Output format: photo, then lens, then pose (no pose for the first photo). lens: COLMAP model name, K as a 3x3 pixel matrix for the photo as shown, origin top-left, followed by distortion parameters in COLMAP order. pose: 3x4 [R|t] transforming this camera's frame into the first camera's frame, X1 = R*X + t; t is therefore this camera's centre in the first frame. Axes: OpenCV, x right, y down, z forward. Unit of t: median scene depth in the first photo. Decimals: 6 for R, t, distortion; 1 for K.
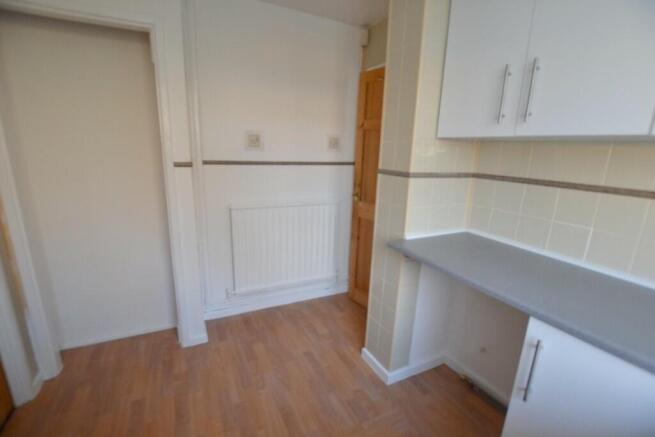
lens RADIAL K [[290.8, 0, 327.4], [0, 290.8, 220.4], [0, 0, 1]] dist [-0.033962, -0.000169]
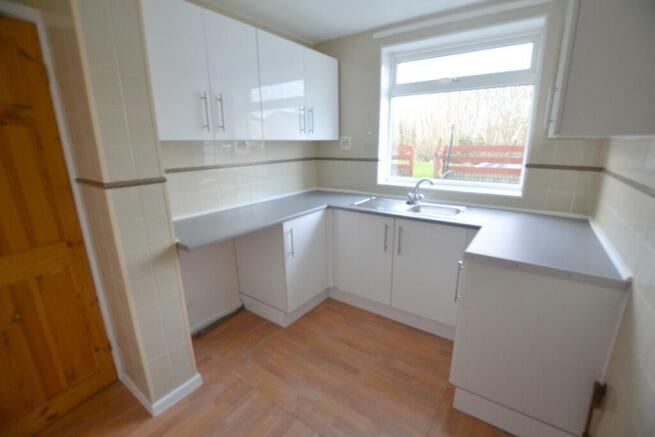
lens RADIAL K [[290.8, 0, 324.3], [0, 290.8, 218.6], [0, 0, 1]] dist [-0.033962, -0.000169]
pose [[-0.435693, -0.253056, 0.863791, -0.678933], [0.216319, 0.902101, 0.373390, -0.232002], [-0.873715, 0.349537, -0.338298, 0.726224]]
